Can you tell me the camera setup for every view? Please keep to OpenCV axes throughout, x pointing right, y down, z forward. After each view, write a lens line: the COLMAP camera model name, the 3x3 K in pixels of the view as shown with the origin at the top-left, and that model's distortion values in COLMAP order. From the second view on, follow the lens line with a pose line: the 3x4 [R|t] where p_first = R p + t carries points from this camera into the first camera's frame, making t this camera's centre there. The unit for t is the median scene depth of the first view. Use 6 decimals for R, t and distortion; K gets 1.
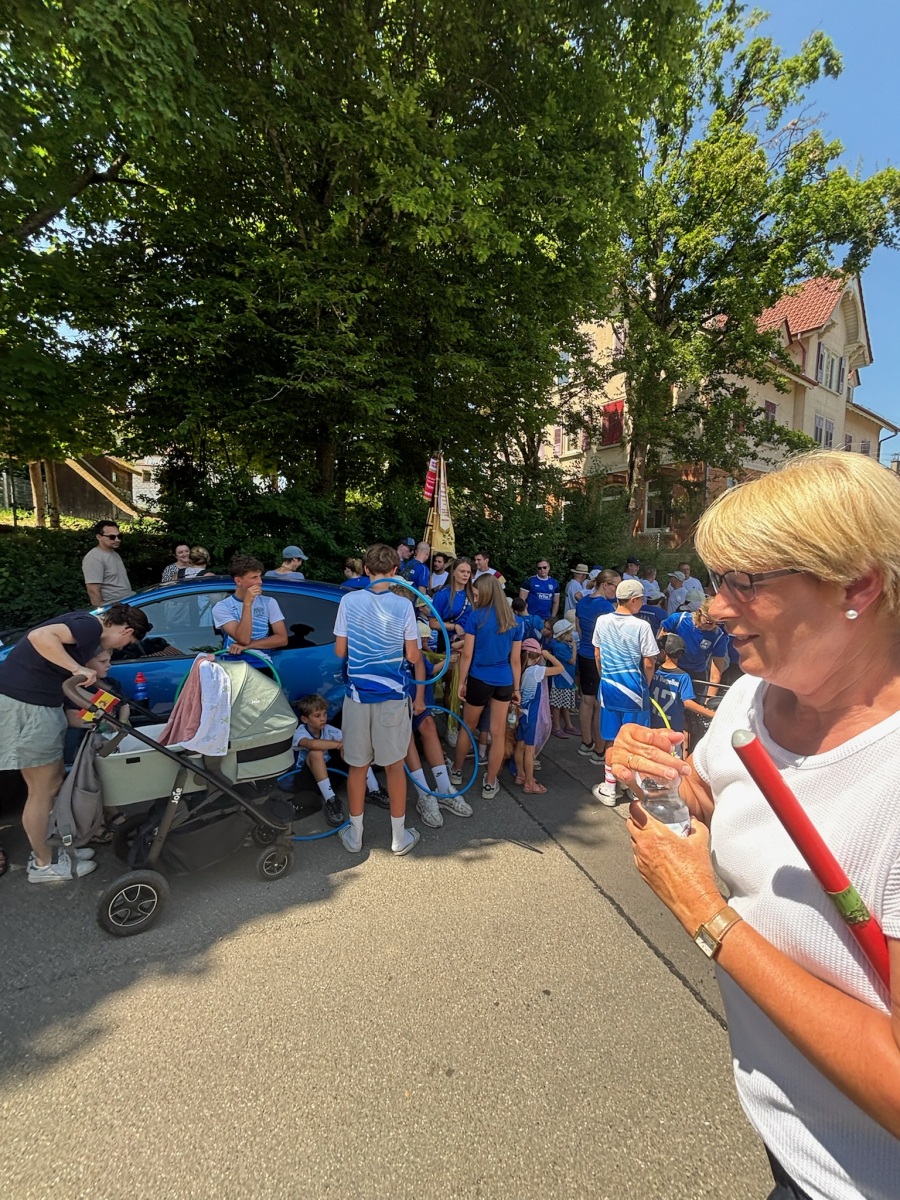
lens RADIAL K [[482.3, 0, 442.4], [0, 482.3, 604.4], [0, 0, 1]] dist [0.010964, -0.002837]
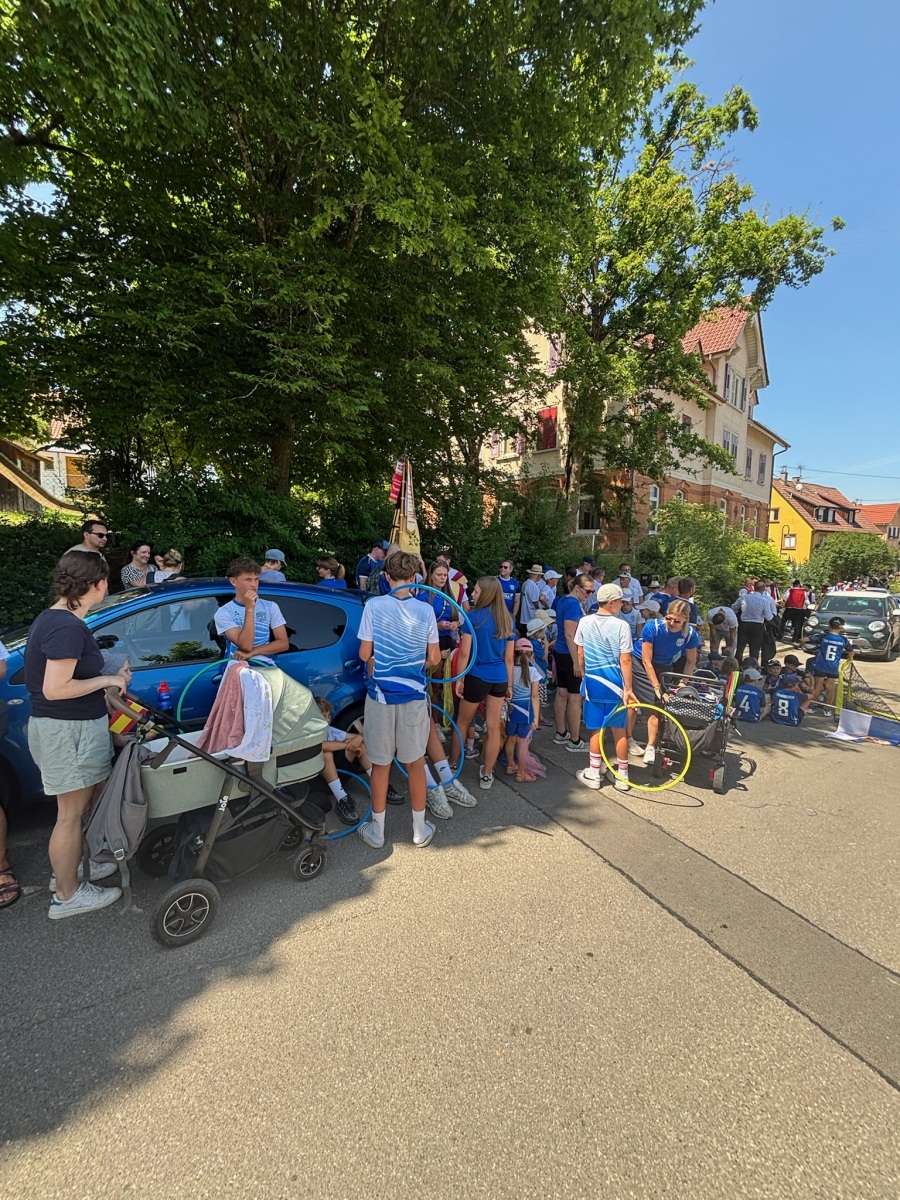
lens RADIAL K [[482.3, 0, 427.5], [0, 482.3, 604.7], [0, 0, 1]] dist [0.010964, -0.002837]
pose [[0.990687, -0.008059, 0.135921, -0.161166], [0.006614, 0.999917, 0.011074, -0.015771], [-0.135999, -0.010071, 0.990658, -0.030945]]
